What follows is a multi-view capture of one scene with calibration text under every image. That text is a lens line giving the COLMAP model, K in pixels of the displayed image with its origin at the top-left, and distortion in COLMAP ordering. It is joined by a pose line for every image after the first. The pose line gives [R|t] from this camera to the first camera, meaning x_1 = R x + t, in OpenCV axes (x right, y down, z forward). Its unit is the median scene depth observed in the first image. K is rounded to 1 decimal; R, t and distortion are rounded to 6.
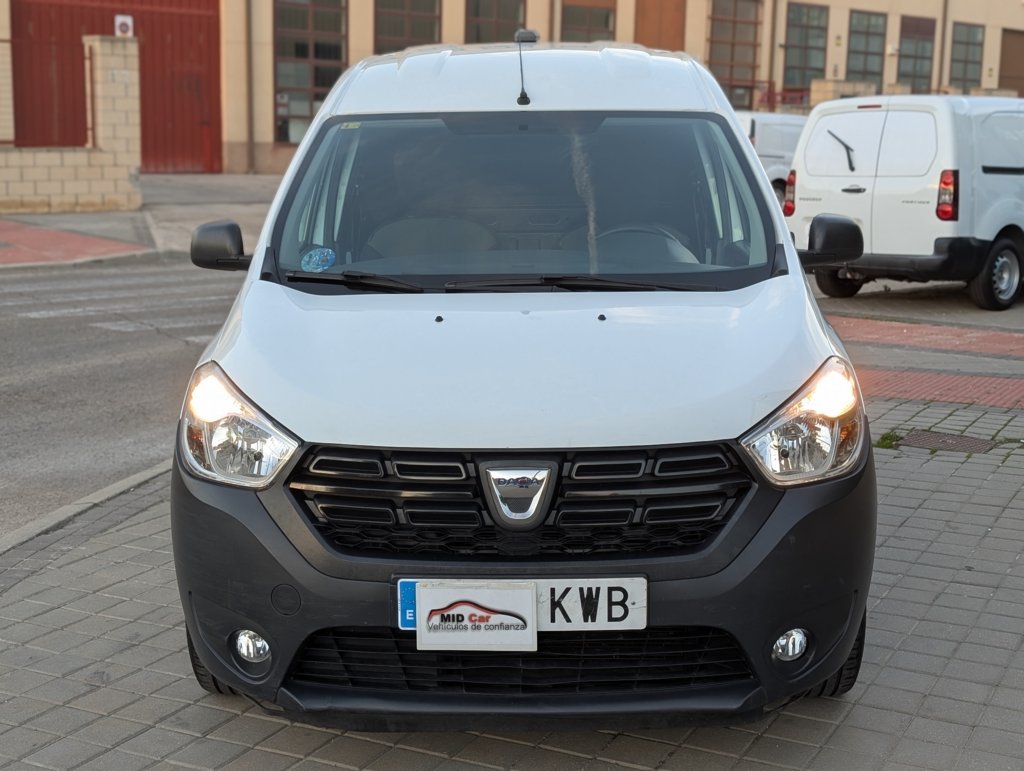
lens RADIAL K [[1473.7, 0, 512.0], [0, 1473.7, 385.5], [0, 0, 1]] dist [0.135713, -0.127715]
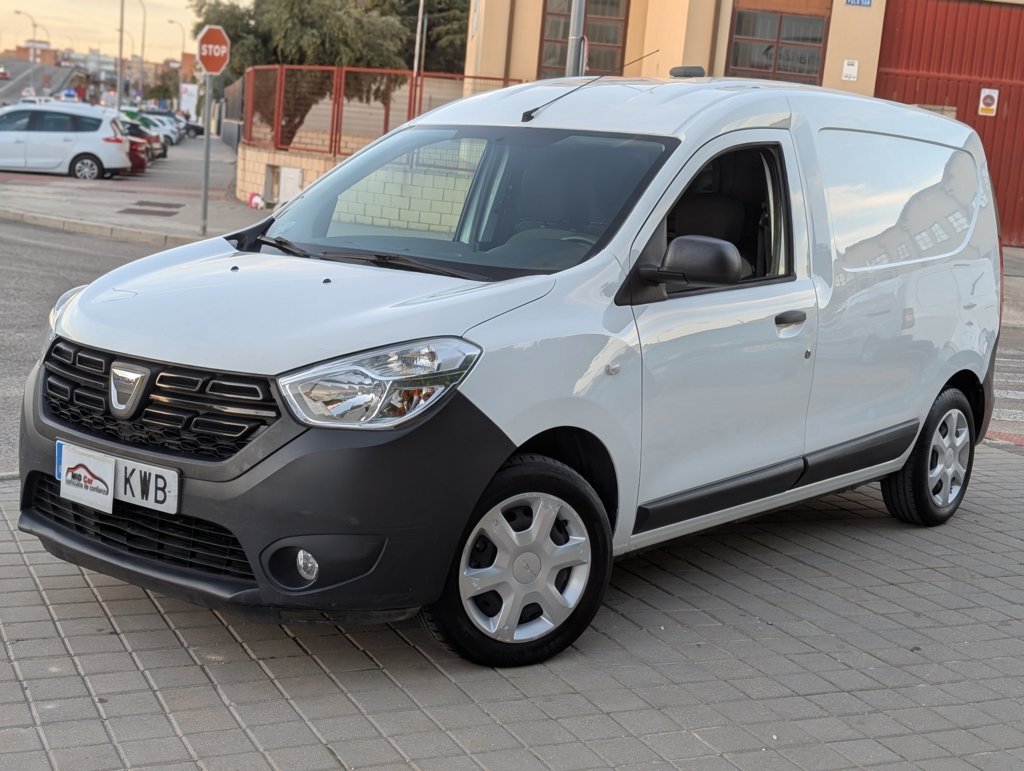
lens RADIAL K [[1473.7, 0, 512.0], [0, 1473.7, 385.5], [0, 0, 1]] dist [0.135713, -0.127715]
pose [[0.779062, 0.143806, -0.610231, 1.042691], [-0.176306, 0.984311, 0.006878, 0.002333], [0.601646, 0.102229, 0.792194, 0.186561]]
